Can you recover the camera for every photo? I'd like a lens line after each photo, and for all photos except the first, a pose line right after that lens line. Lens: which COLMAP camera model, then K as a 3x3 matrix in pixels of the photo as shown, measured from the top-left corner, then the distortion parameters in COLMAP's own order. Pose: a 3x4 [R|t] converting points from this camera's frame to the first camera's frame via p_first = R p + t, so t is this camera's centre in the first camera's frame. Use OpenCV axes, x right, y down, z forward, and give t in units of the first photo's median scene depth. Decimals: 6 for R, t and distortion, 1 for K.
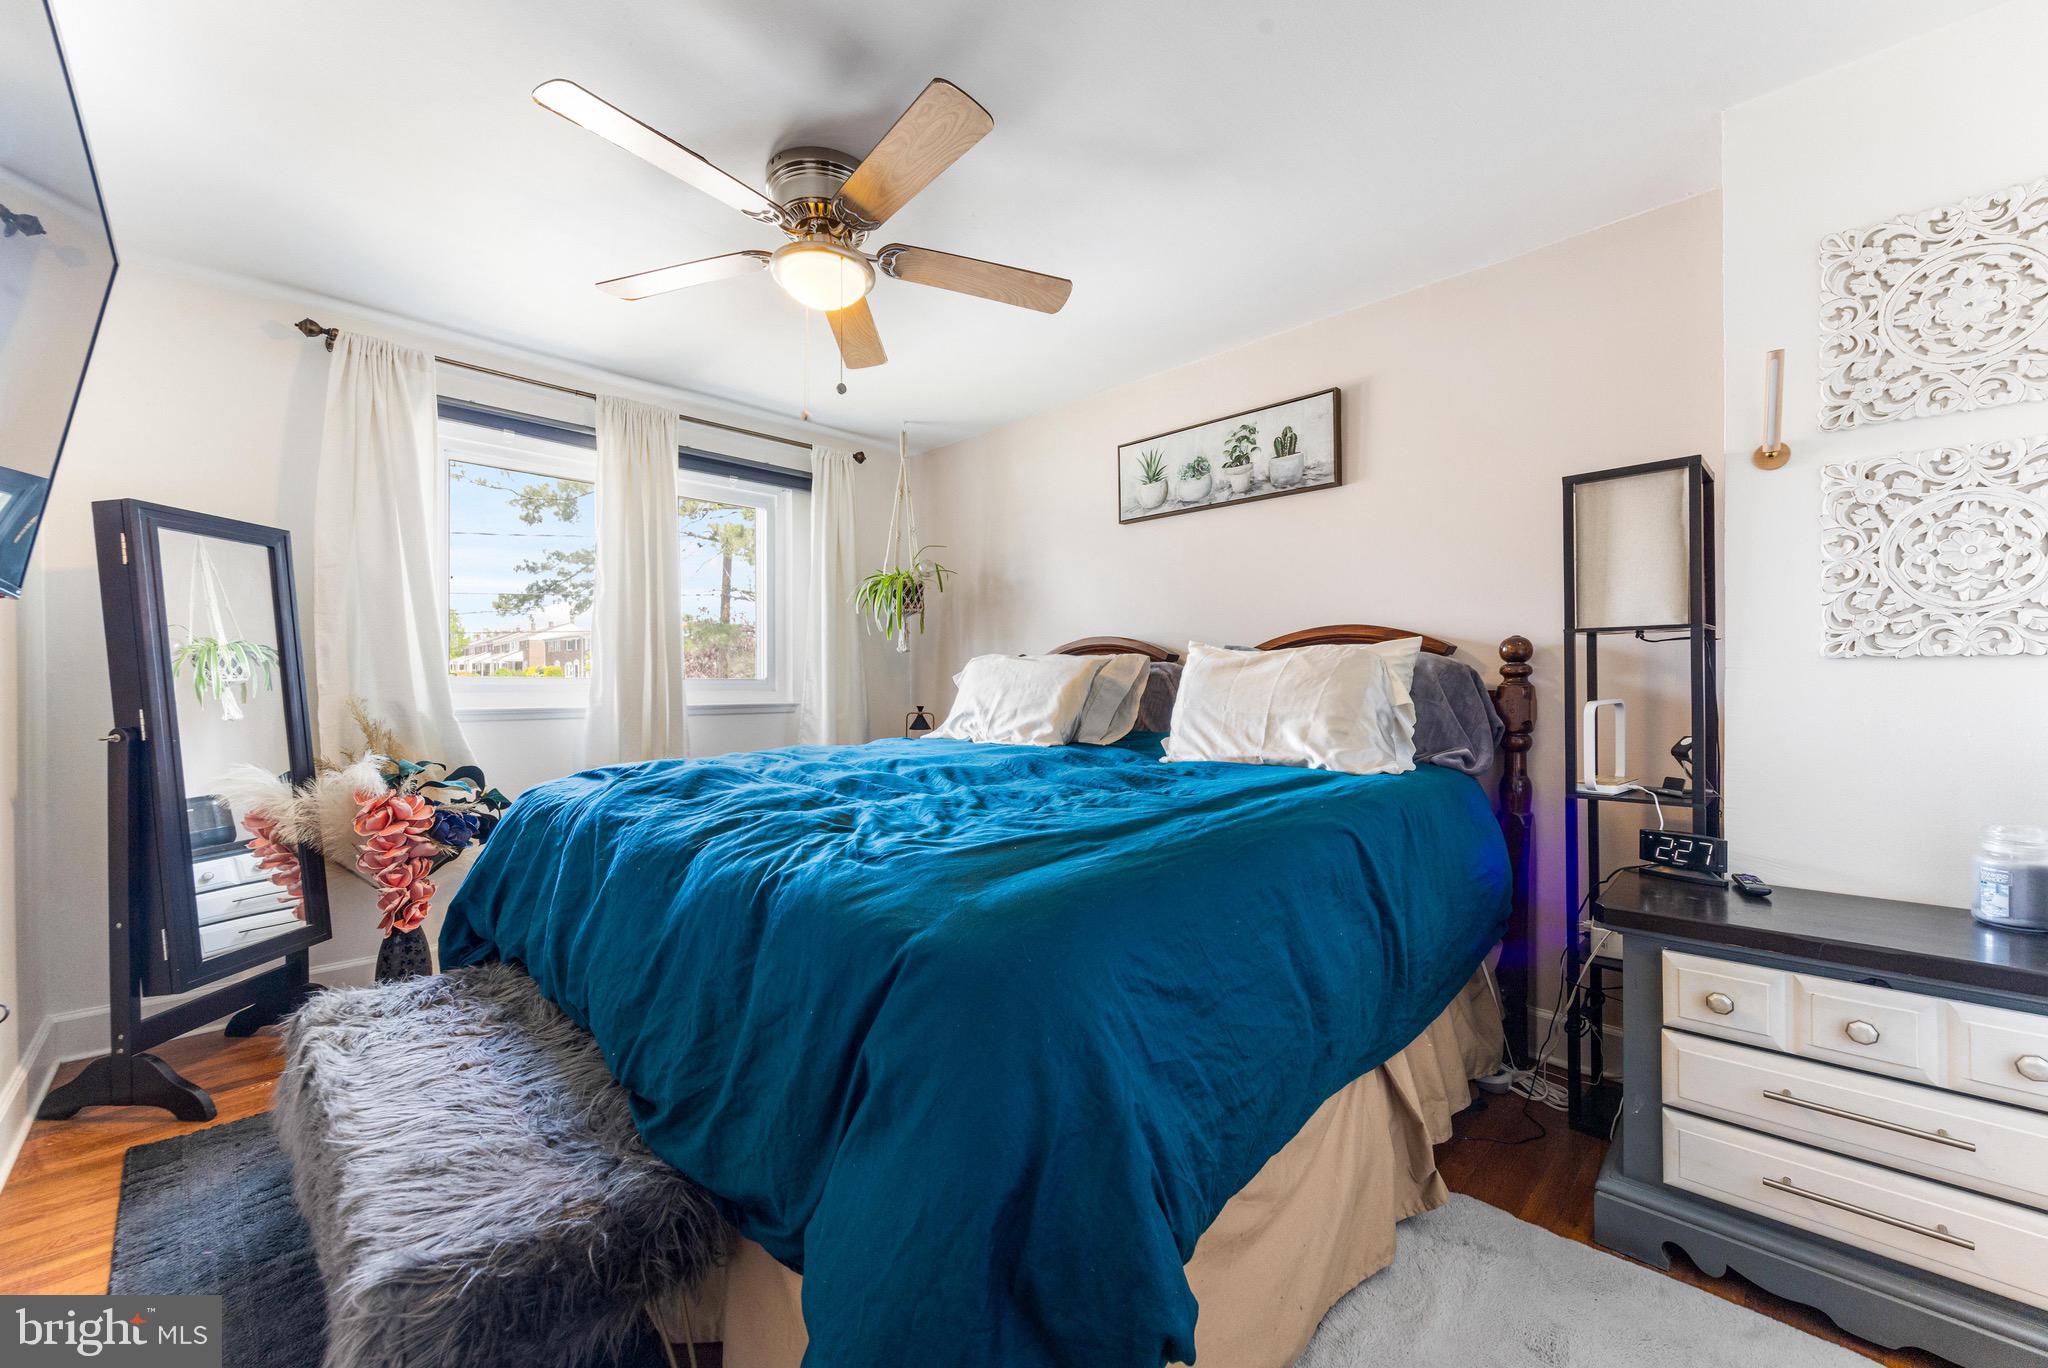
lens RADIAL K [[785.3, 0, 1021.1], [0, 785.3, 686.9], [0, 0, 1]] dist [-0.000555, -0.000256]
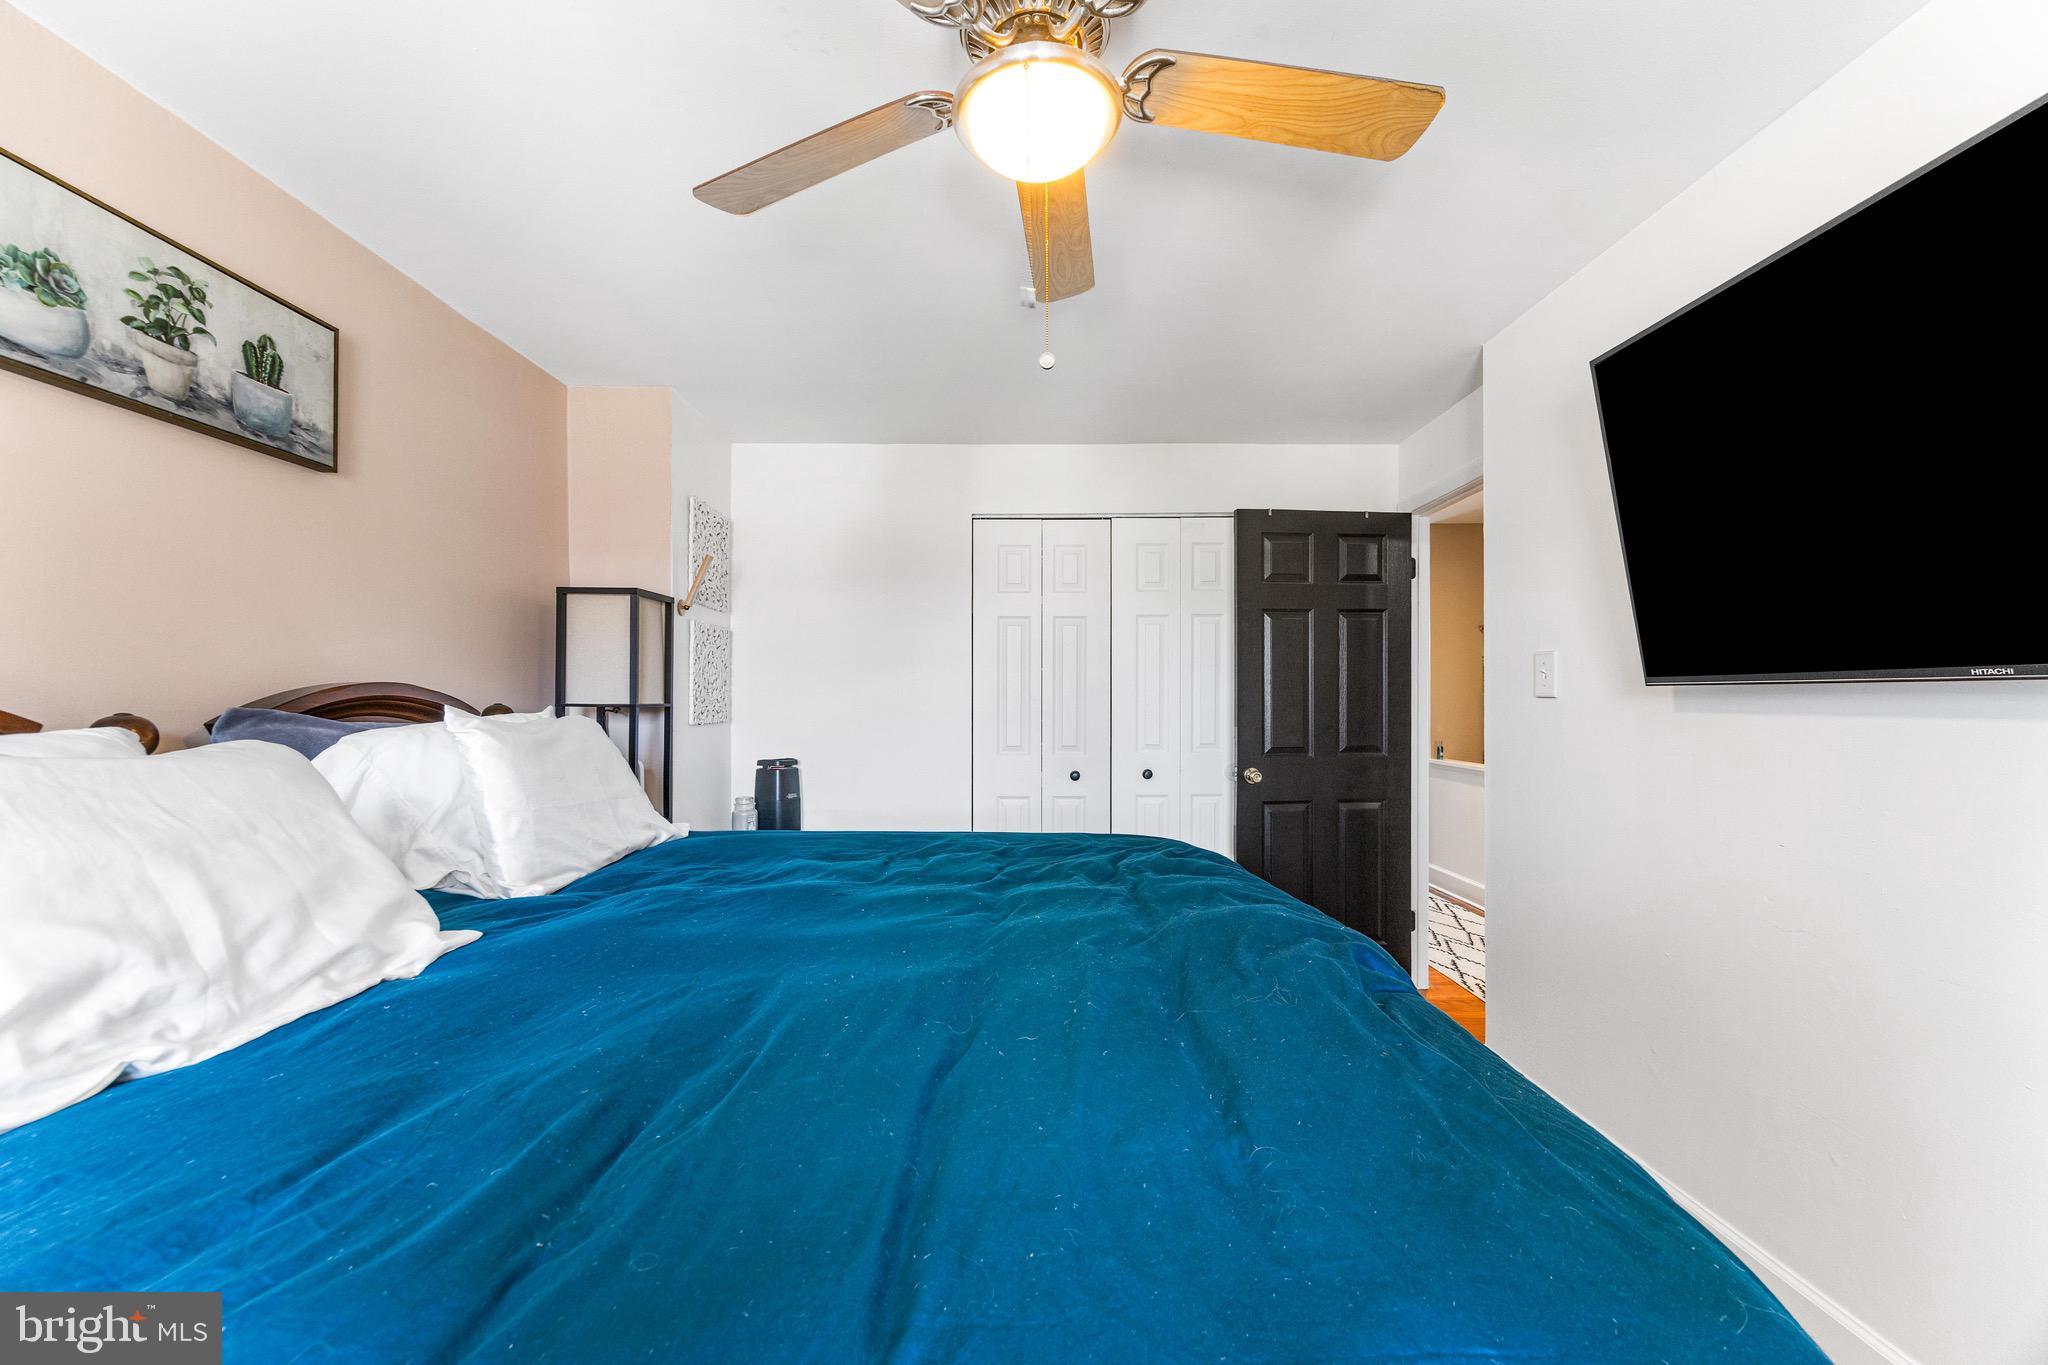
lens RADIAL K [[785.3, 0, 1021.1], [0, 785.3, 685.4], [0, 0, 1]] dist [-0.000555, -0.000256]
pose [[-0.707088, 0.009828, 0.707057, -0.456064], [0.002870, 0.999935, -0.011029, -0.058809], [-0.707119, -0.005769, -0.707071, 0.975429]]
